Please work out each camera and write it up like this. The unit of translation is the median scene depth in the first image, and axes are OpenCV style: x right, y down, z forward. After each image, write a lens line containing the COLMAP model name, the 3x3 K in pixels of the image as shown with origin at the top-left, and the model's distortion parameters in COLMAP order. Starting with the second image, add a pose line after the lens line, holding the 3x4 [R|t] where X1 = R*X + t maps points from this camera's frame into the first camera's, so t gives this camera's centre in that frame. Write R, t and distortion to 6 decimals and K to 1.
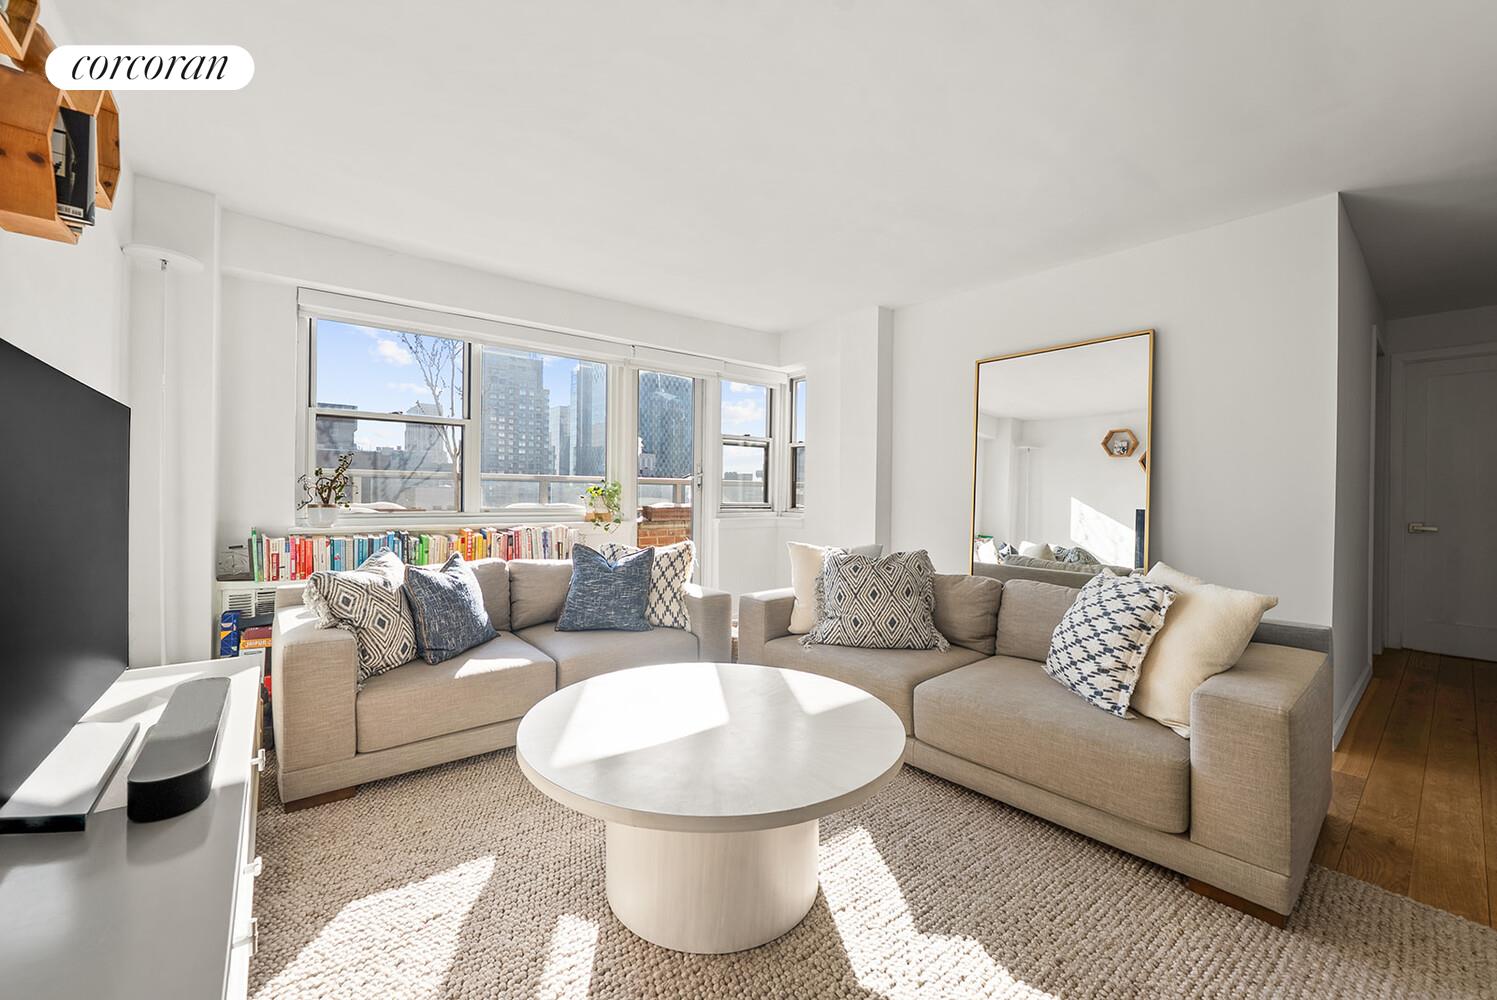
lens RADIAL K [[584.9, 0, 744.7], [0, 584.9, 495.5], [0, 0, 1]] dist [-0.013201, -0.000067]
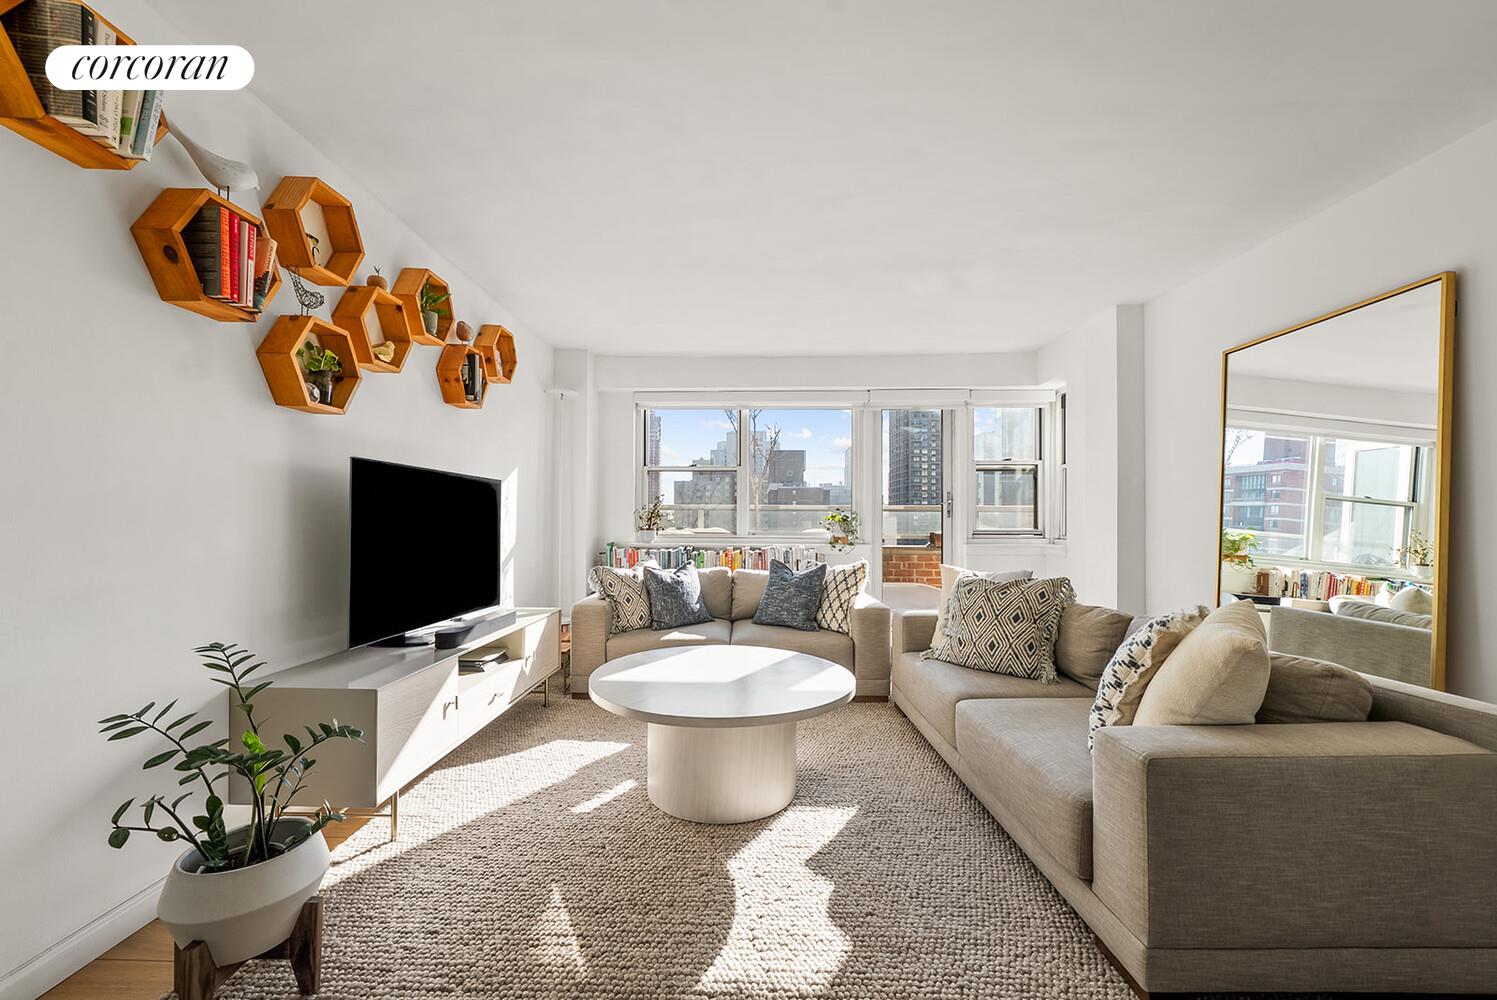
lens RADIAL K [[584.9, 0, 747.2], [0, 584.9, 506.4], [0, 0, 1]] dist [-0.013201, -0.000067]
pose [[0.770513, -0.023123, -0.637005, 0.499839], [0.003202, 0.999470, -0.032407, 0.008259], [0.637416, 0.022931, 0.770178, -0.037498]]
